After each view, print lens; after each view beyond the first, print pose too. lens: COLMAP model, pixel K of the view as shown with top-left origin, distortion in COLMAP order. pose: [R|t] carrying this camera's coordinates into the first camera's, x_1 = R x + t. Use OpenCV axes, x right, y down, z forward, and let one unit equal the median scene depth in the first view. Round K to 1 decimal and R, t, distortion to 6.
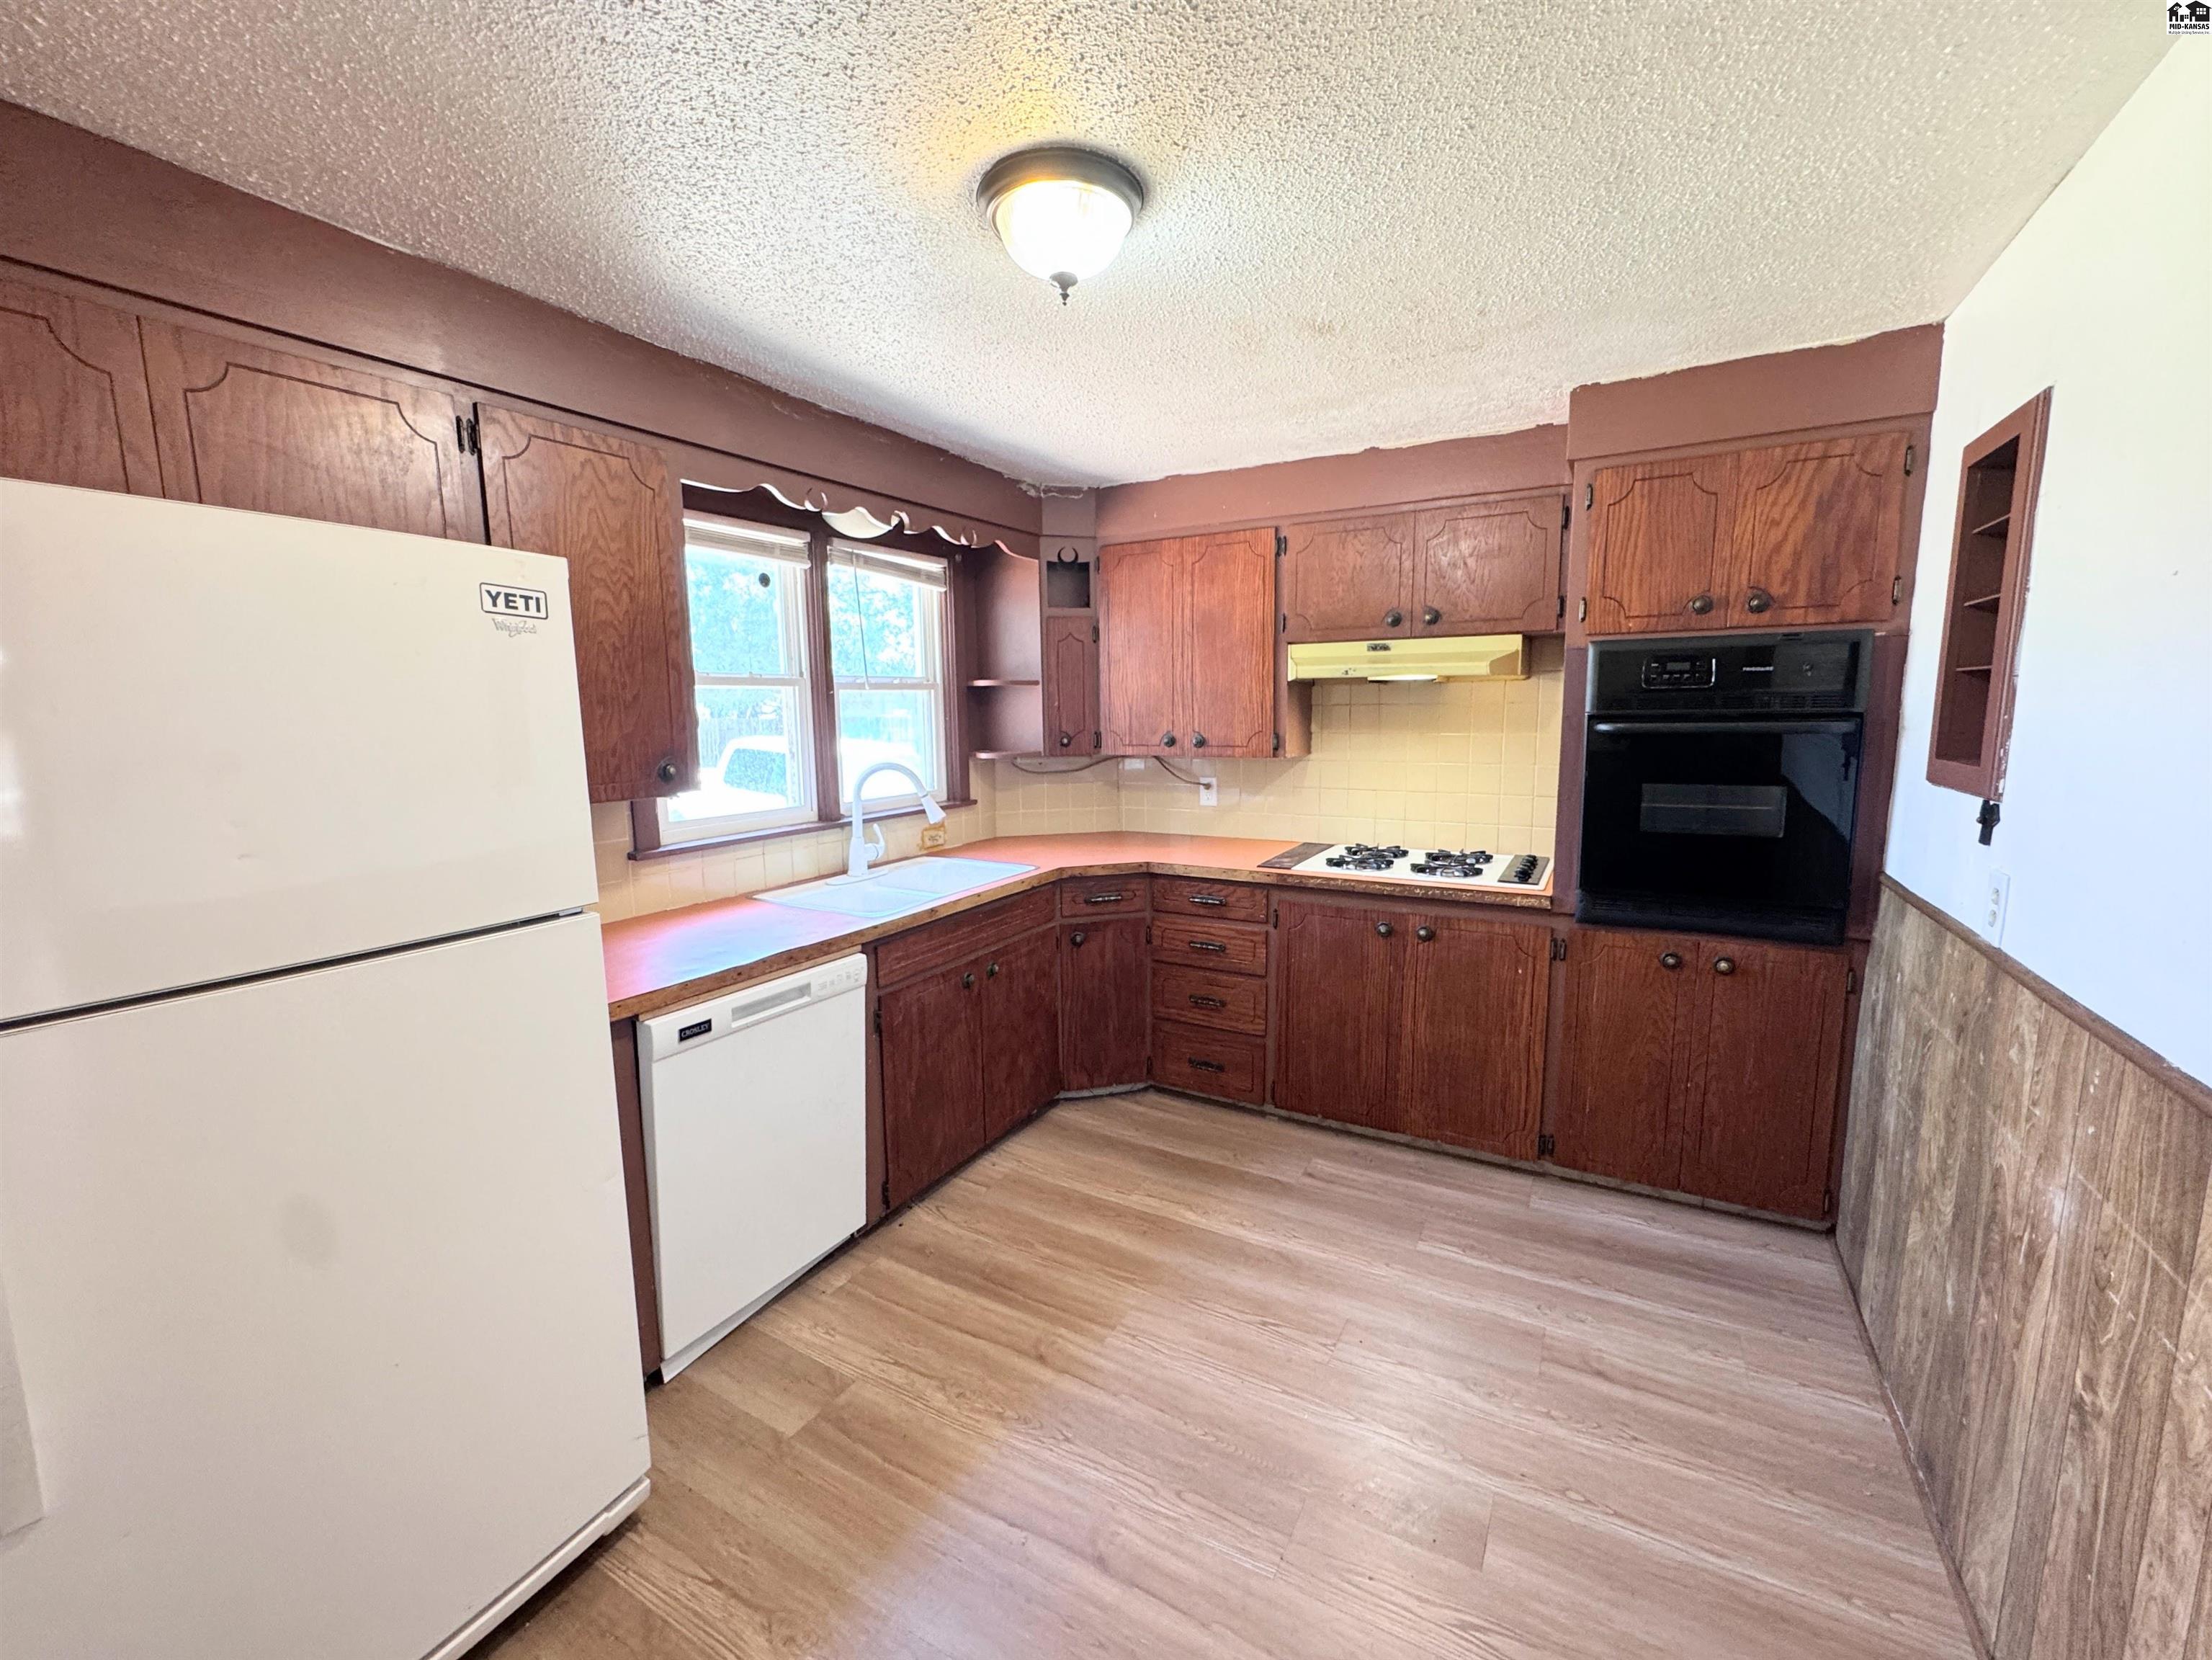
lens RADIAL K [[883.3, 0, 1106.0], [0, 883.3, 830.0], [0, 0, 1]] dist [-0.001613, -0.000285]
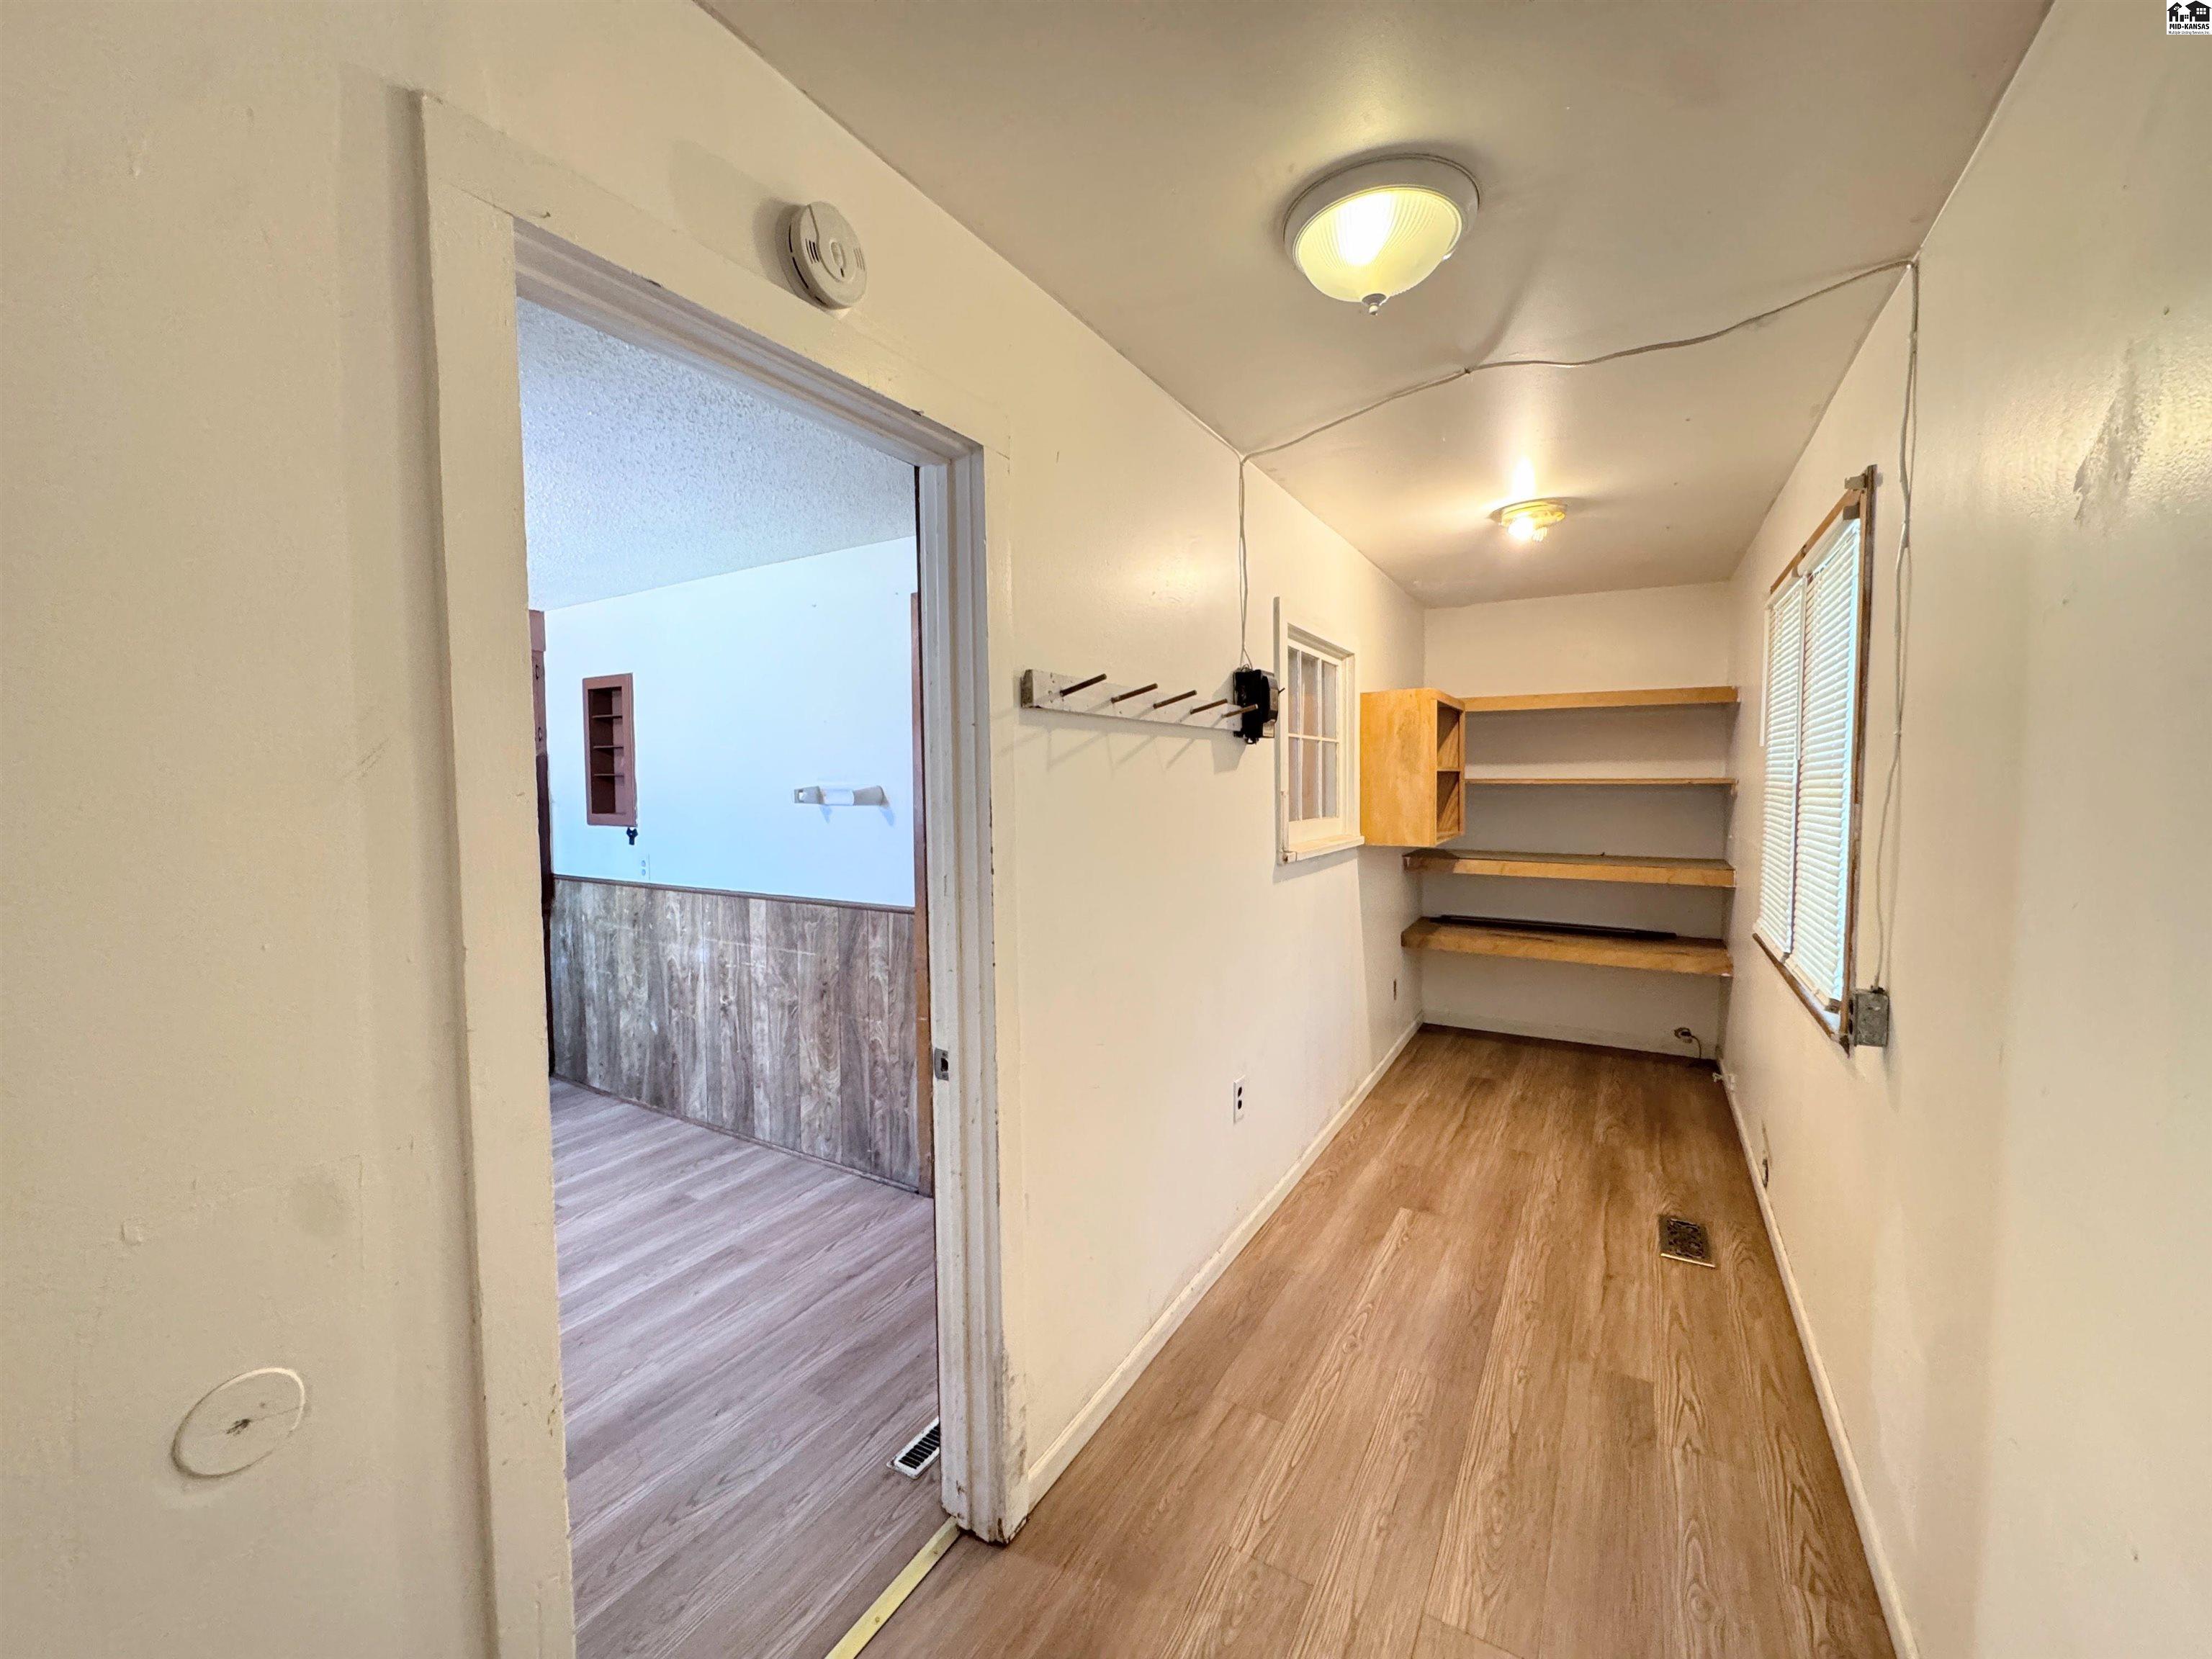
lens RADIAL K [[883.2, 0, 1106.0], [0, 883.2, 829.5], [0, 0, 1]] dist [-0.001613, -0.000285]
pose [[0.008733, -0.046421, 0.998884, -1.569303], [0.137939, 0.989428, 0.044775, 0.049569], [-0.990402, 0.137394, 0.015044, -0.390941]]
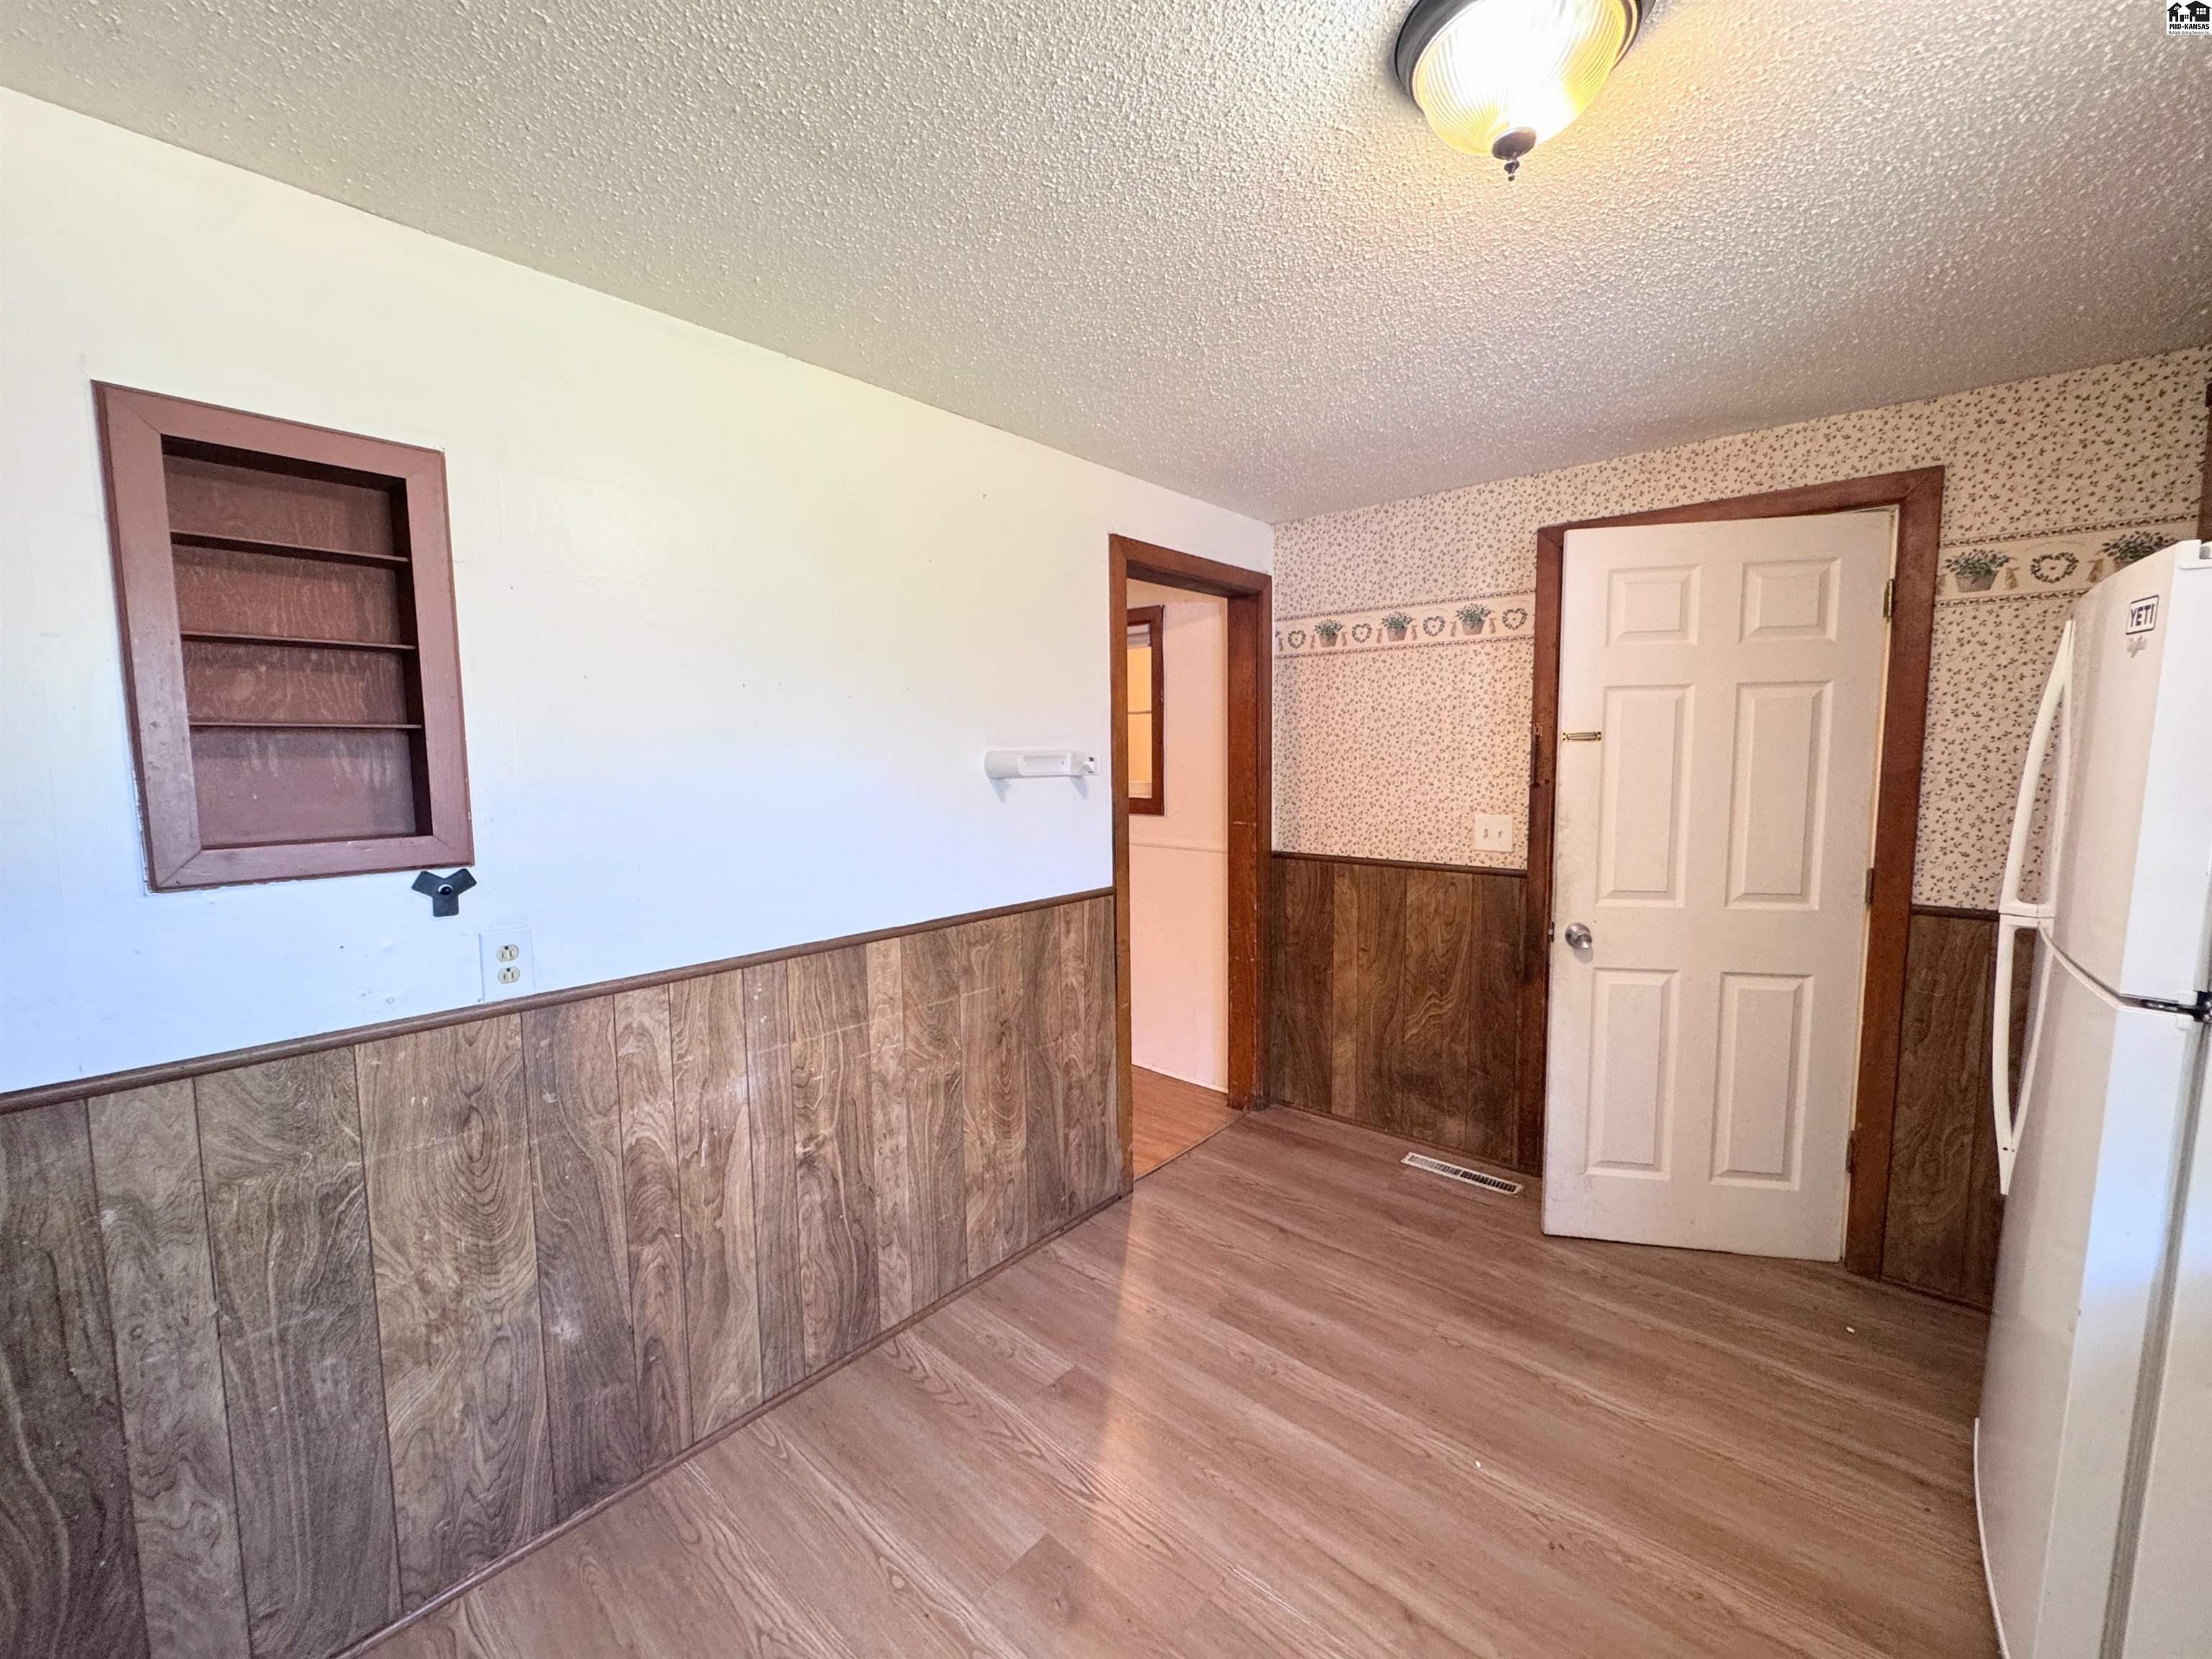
lens RADIAL K [[883.2, 0, 1106.0], [0, 883.2, 829.5], [0, 0, 1]] dist [-0.001613, -0.000285]
pose [[-0.981848, -0.000405, 0.189667, 0.144063], [0.042124, 0.974557, 0.220145, -0.263455], [-0.184931, 0.224138, -0.956850, 1.852847]]
